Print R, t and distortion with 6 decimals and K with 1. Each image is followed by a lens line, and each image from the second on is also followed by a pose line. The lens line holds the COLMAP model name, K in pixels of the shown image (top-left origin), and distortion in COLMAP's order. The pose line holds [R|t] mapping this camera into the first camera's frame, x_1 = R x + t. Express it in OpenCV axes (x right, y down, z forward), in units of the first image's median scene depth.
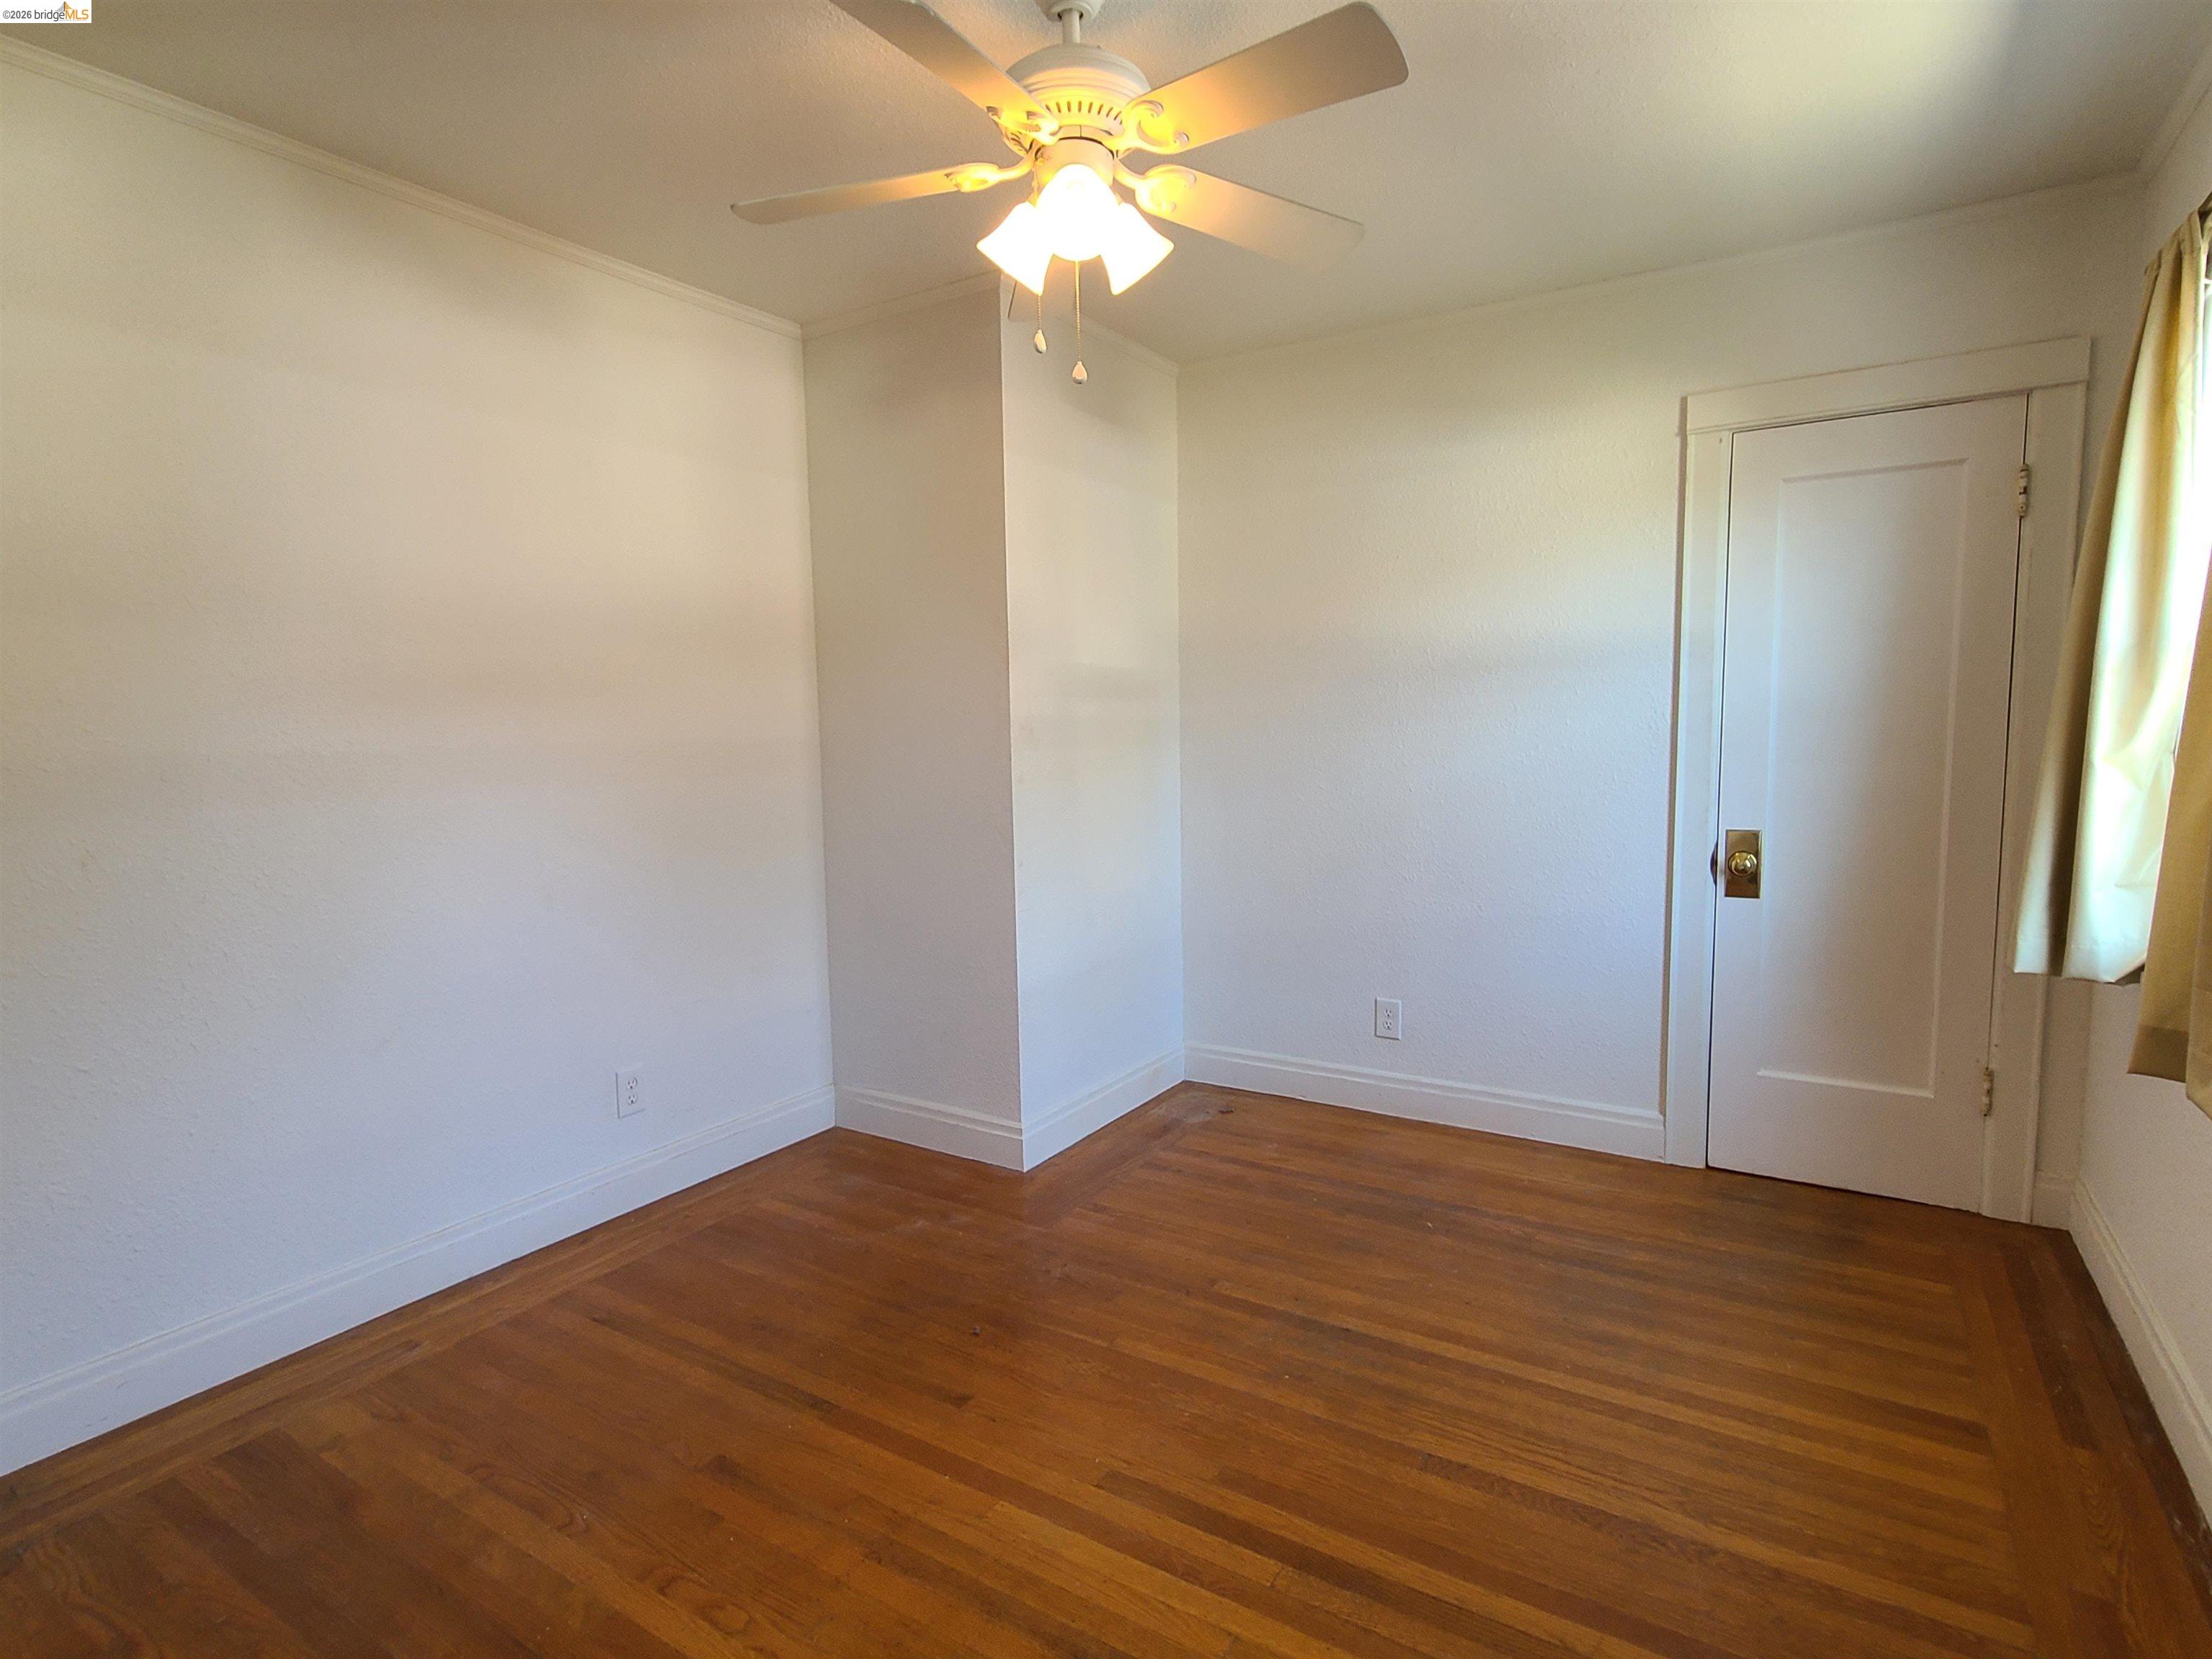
lens RADIAL K [[1137.7, 0, 1110.1], [0, 1137.7, 834.7], [0, 0, 1]] dist [0.003030, -0.000457]
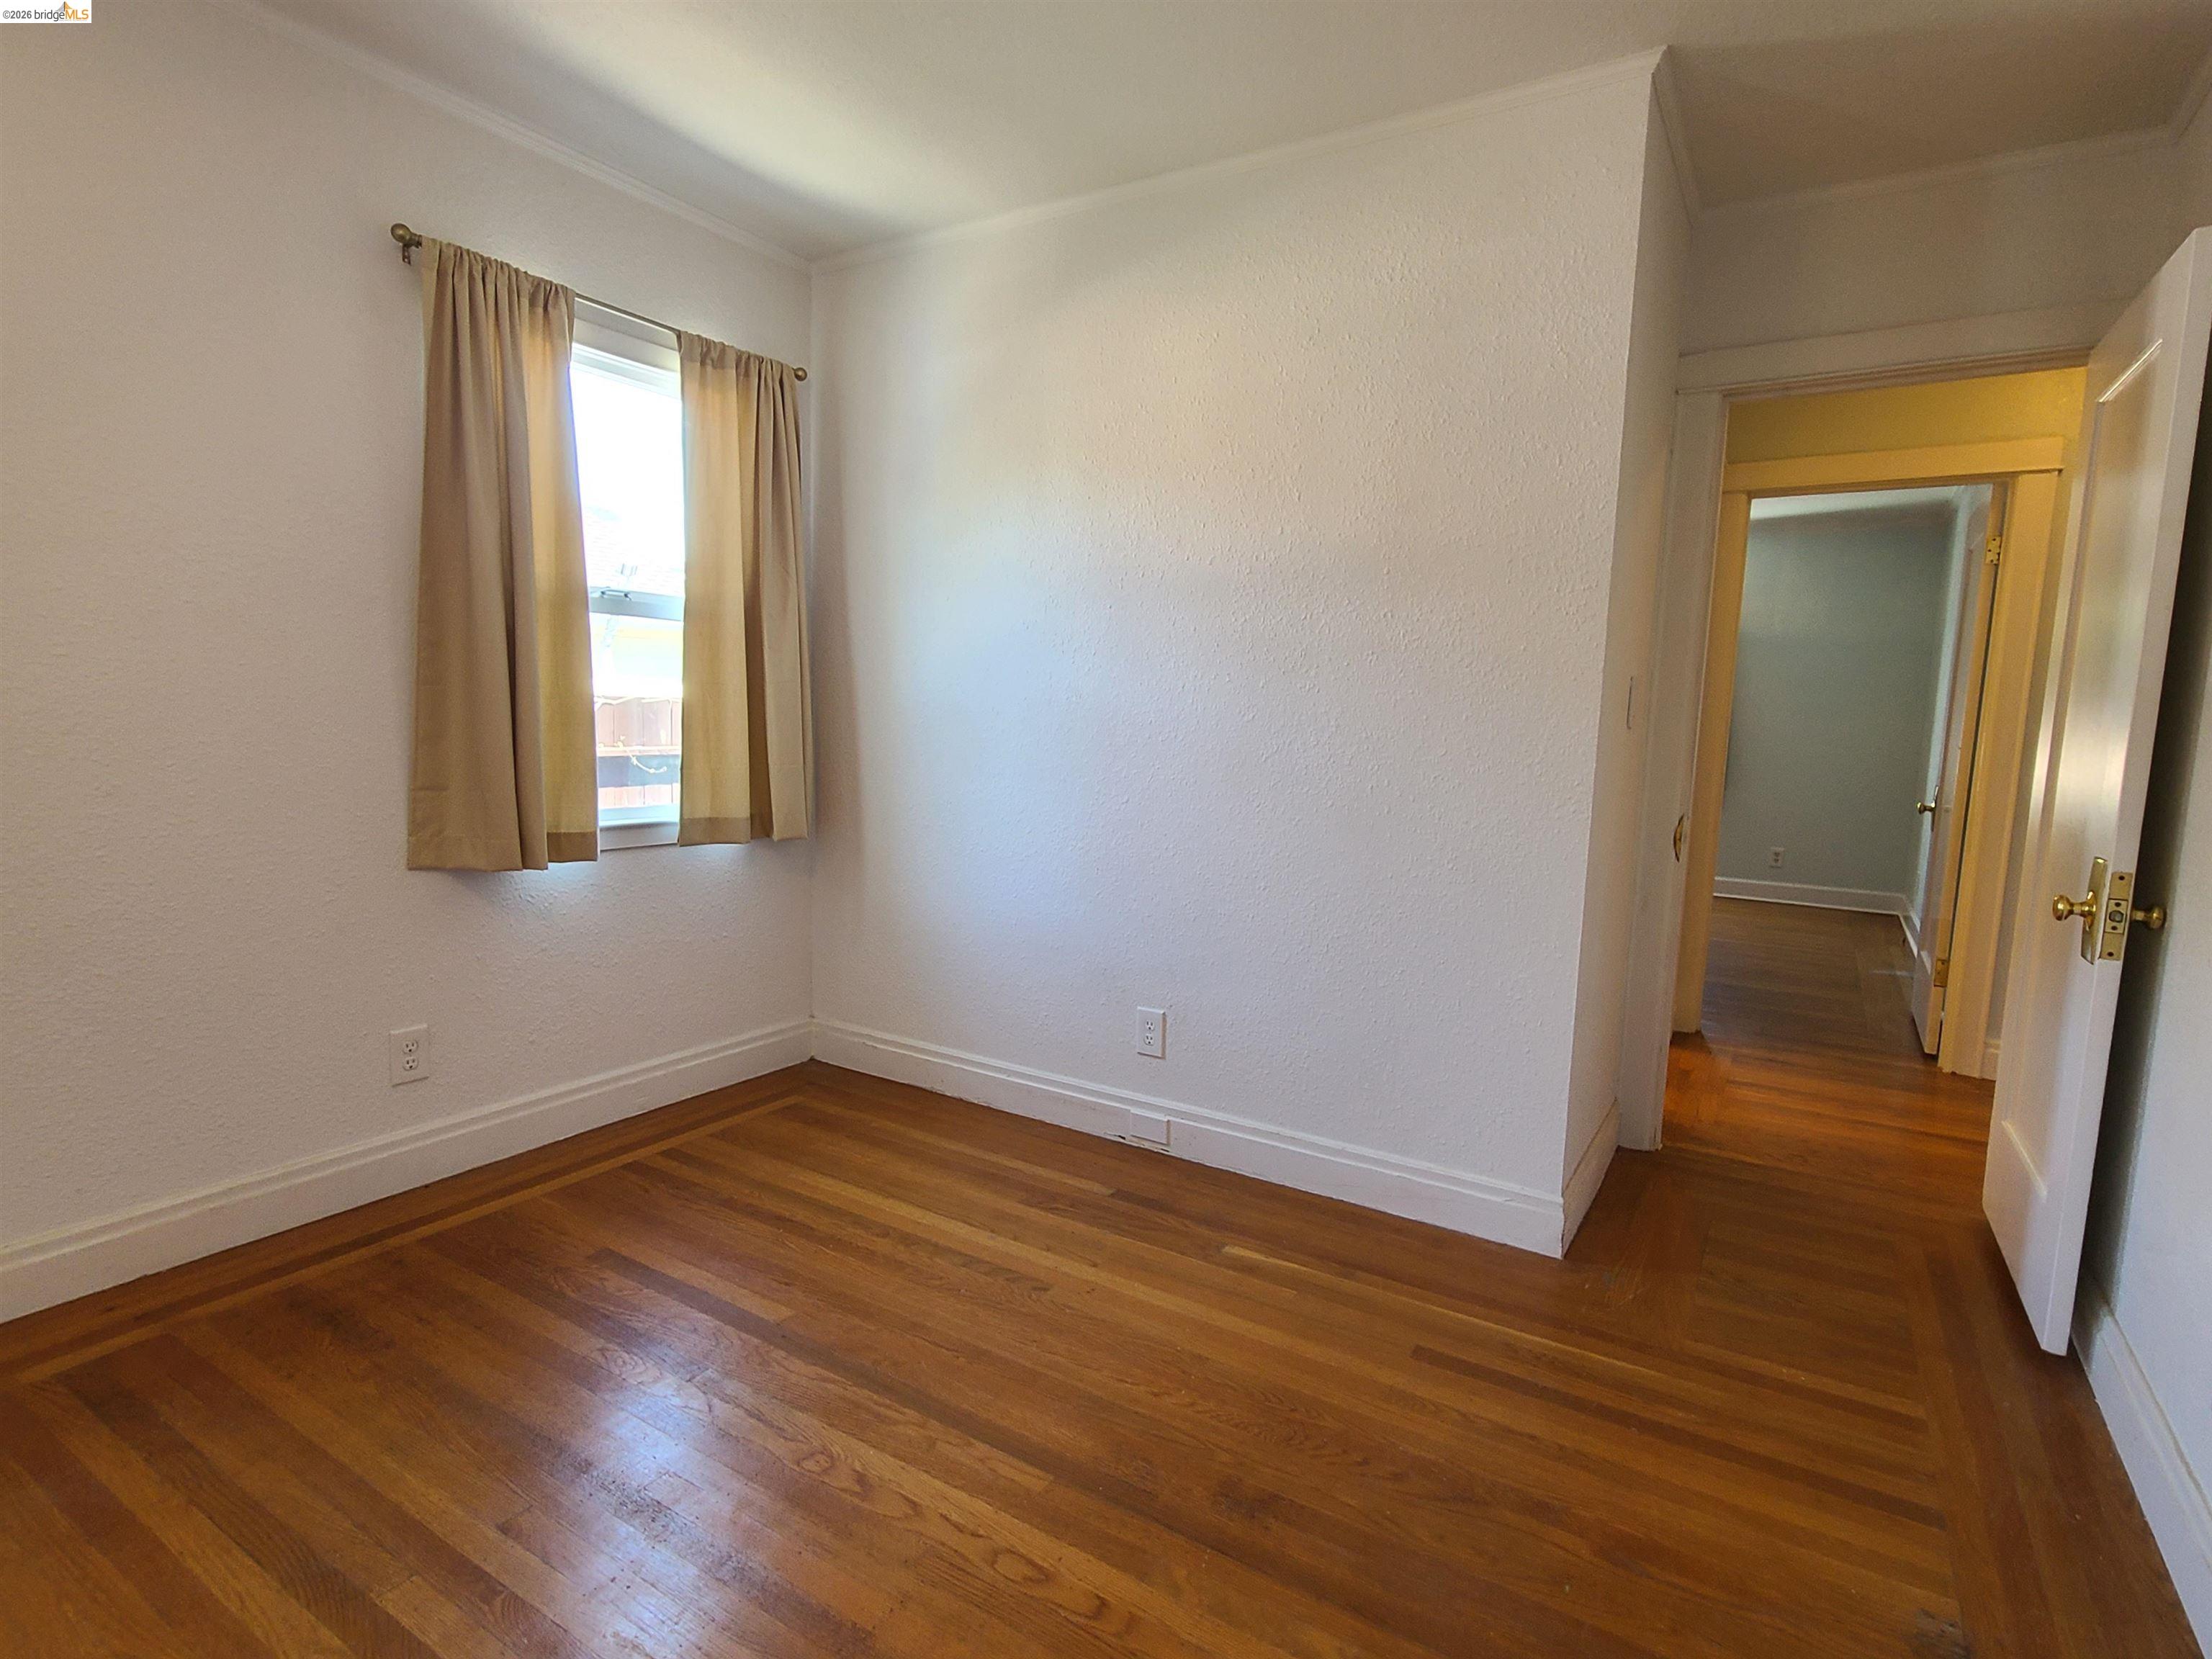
lens RADIAL K [[1137.7, 0, 1110.0], [0, 1137.7, 835.9], [0, 0, 1]] dist [0.003030, -0.000457]
pose [[-0.999921, -0.011902, -0.004039, -0.325945], [-0.012488, 0.977041, 0.212685, -0.085185], [0.001415, 0.212718, -0.977113, 1.456987]]
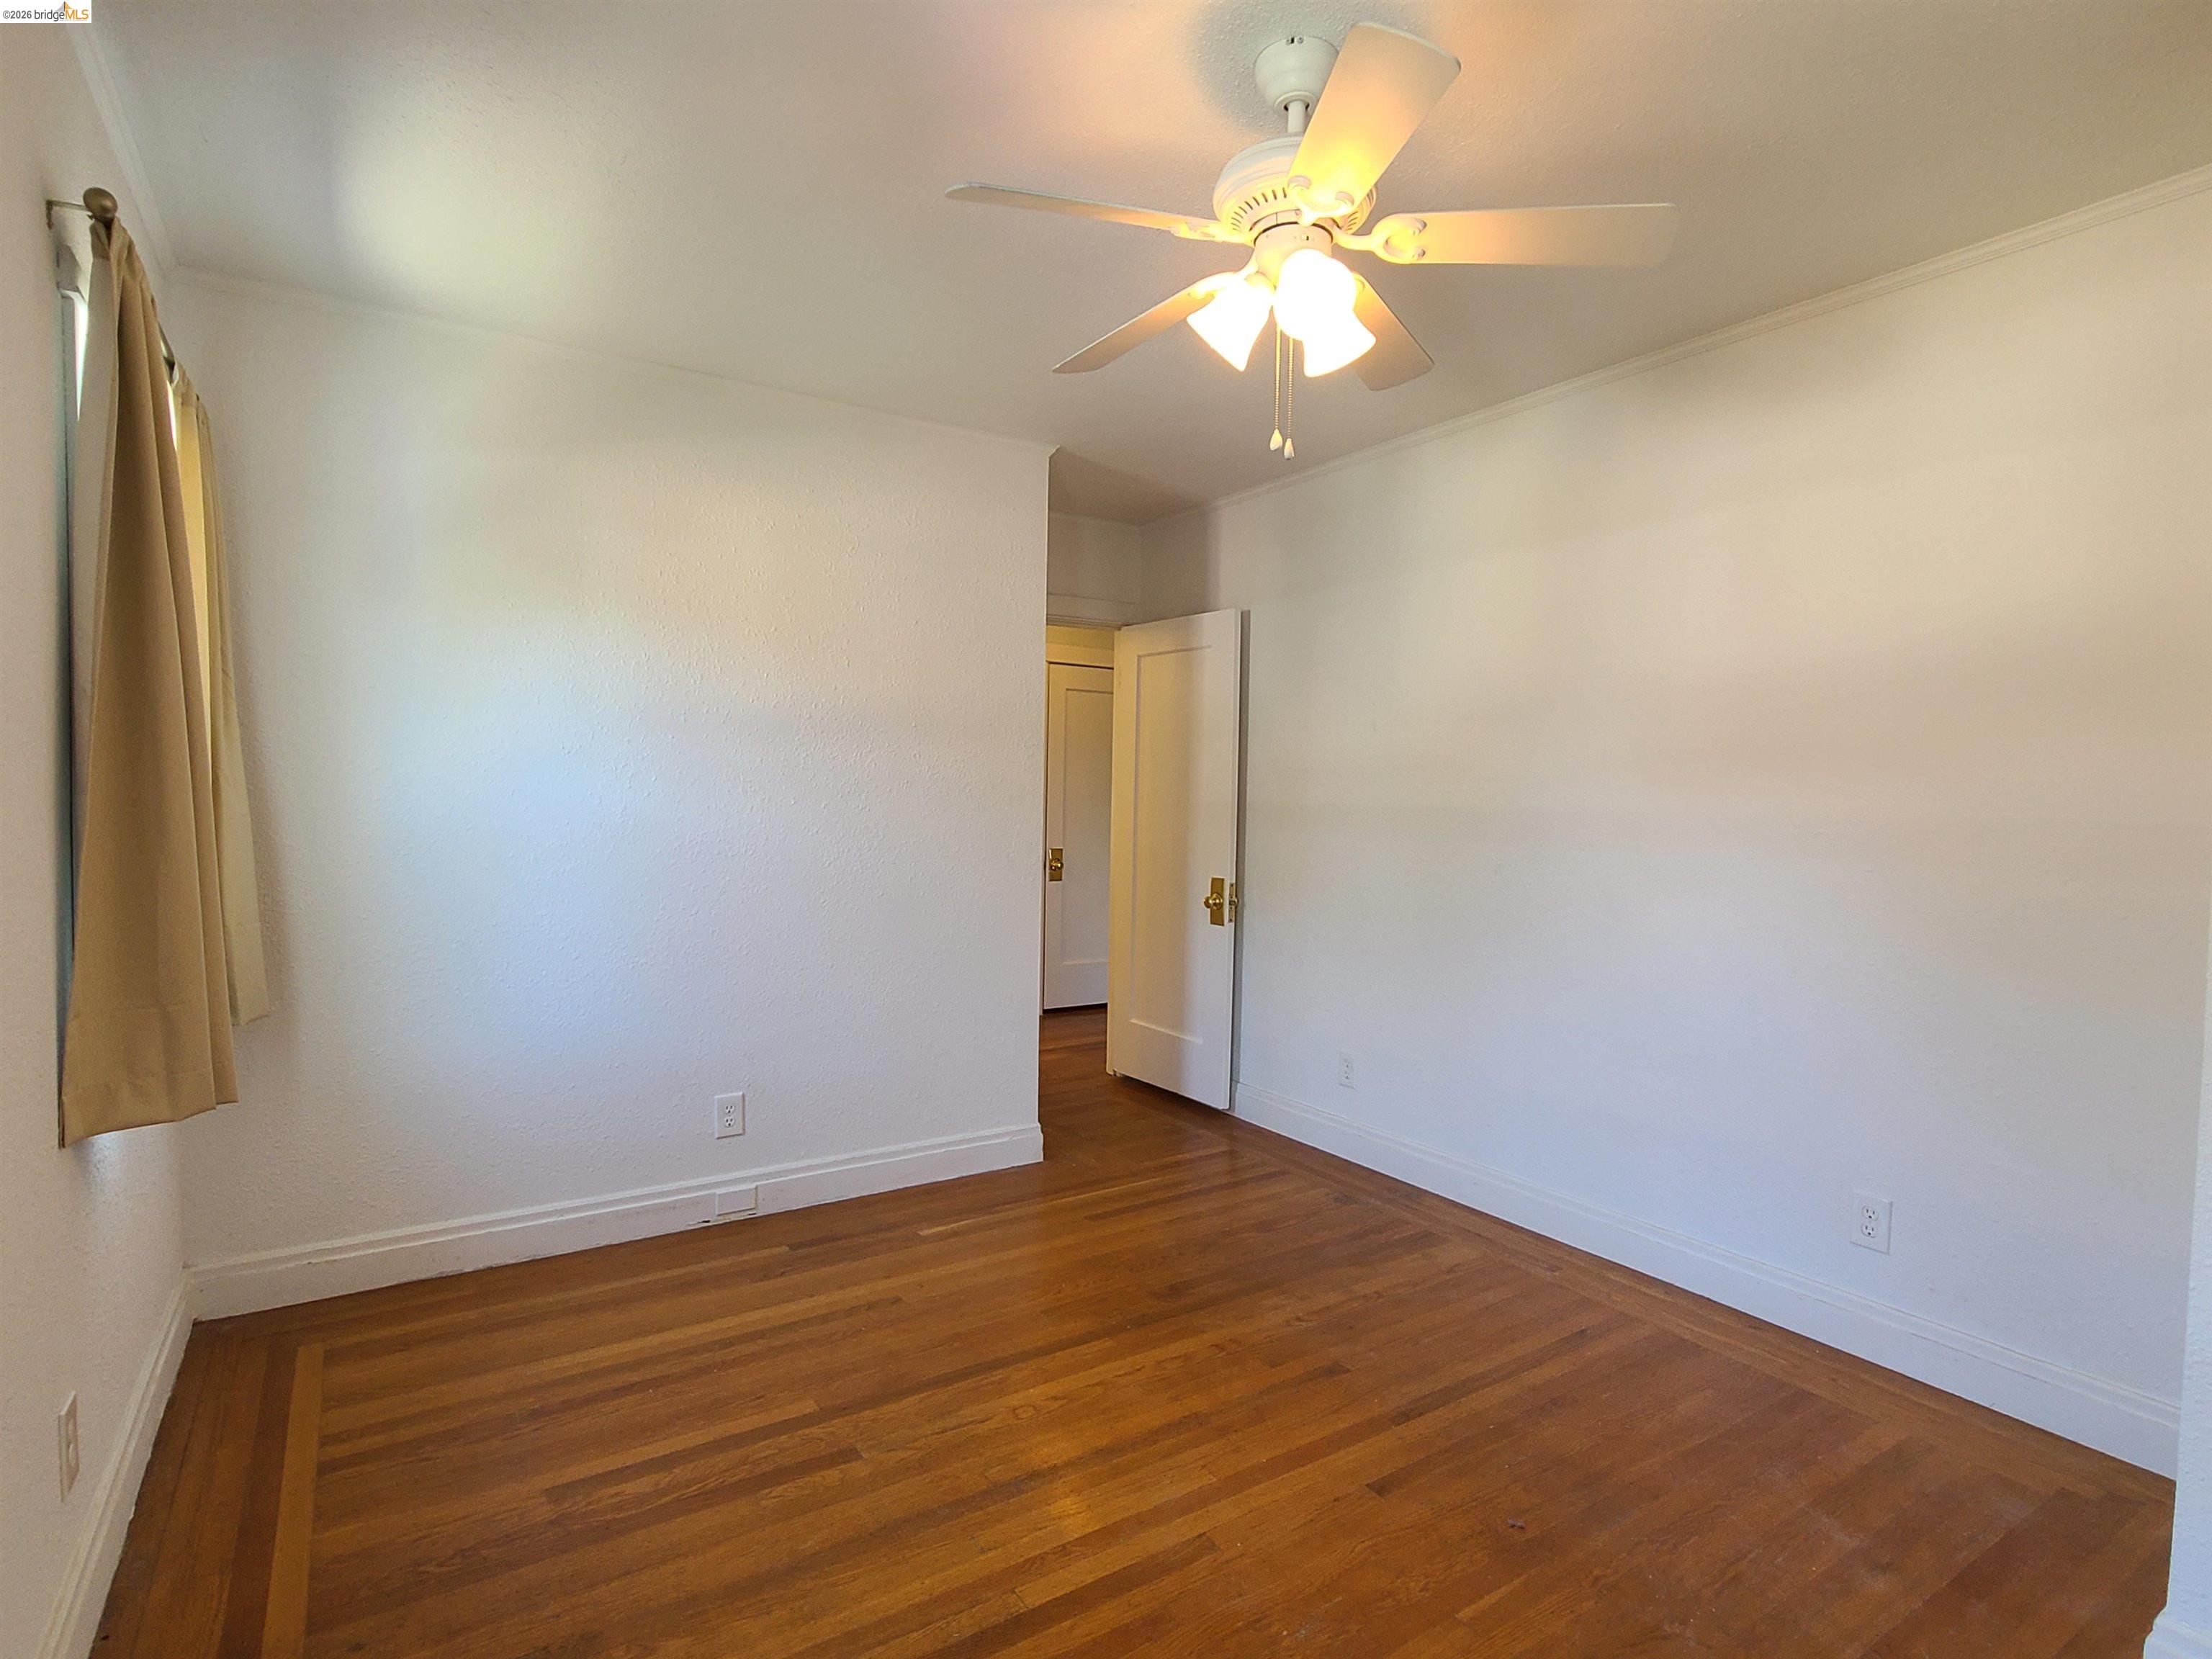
lens RADIAL K [[1137.7, 0, 1129.4], [0, 1137.7, 837.9], [0, 0, 1]] dist [0.003030, -0.000457]
pose [[-0.412731, 0.051142, -0.909416, 0.873455], [-0.096303, 0.990376, 0.099402, -0.142444], [0.905748, 0.128605, -0.403833, 1.205899]]
